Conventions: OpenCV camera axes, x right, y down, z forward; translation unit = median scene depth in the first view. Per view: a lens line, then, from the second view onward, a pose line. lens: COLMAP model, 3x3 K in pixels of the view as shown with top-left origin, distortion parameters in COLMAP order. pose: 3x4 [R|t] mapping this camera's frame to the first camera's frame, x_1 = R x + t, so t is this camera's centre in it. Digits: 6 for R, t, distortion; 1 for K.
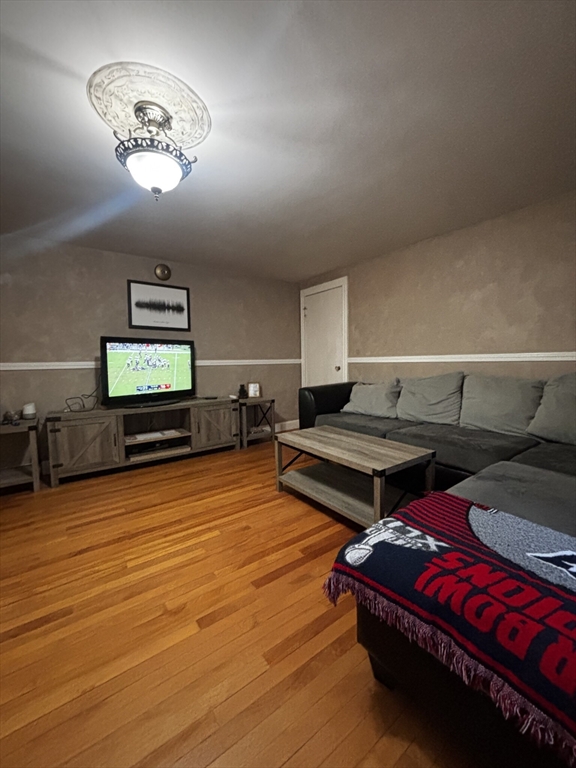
lens RADIAL K [[311.3, 0, 286.8], [0, 311.3, 384.0], [0, 0, 1]] dist [-0.000863, 0.000200]
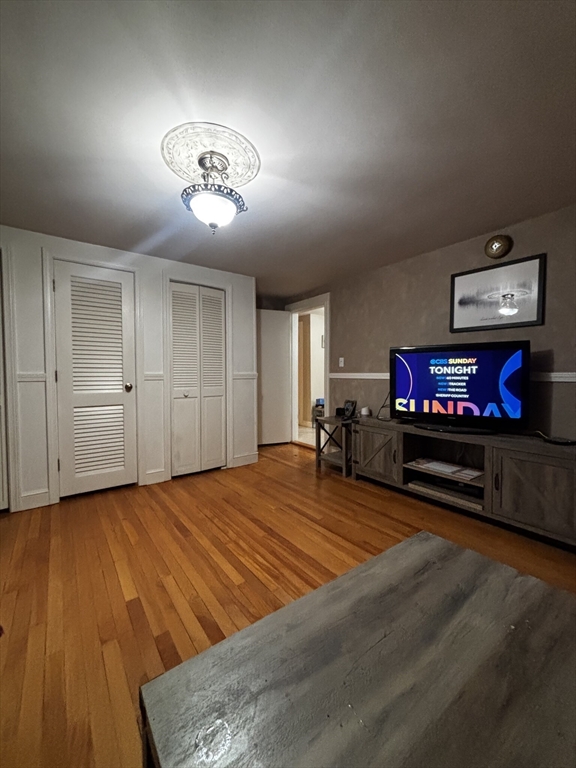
lens RADIAL K [[311.3, 0, 286.3], [0, 311.3, 381.6], [0, 0, 1]] dist [-0.000863, 0.000200]
pose [[0.009945, 0.048155, -0.998790, 0.369485], [-0.071369, 0.996327, 0.047326, -0.066669], [0.997400, 0.070812, 0.013345, 0.638998]]
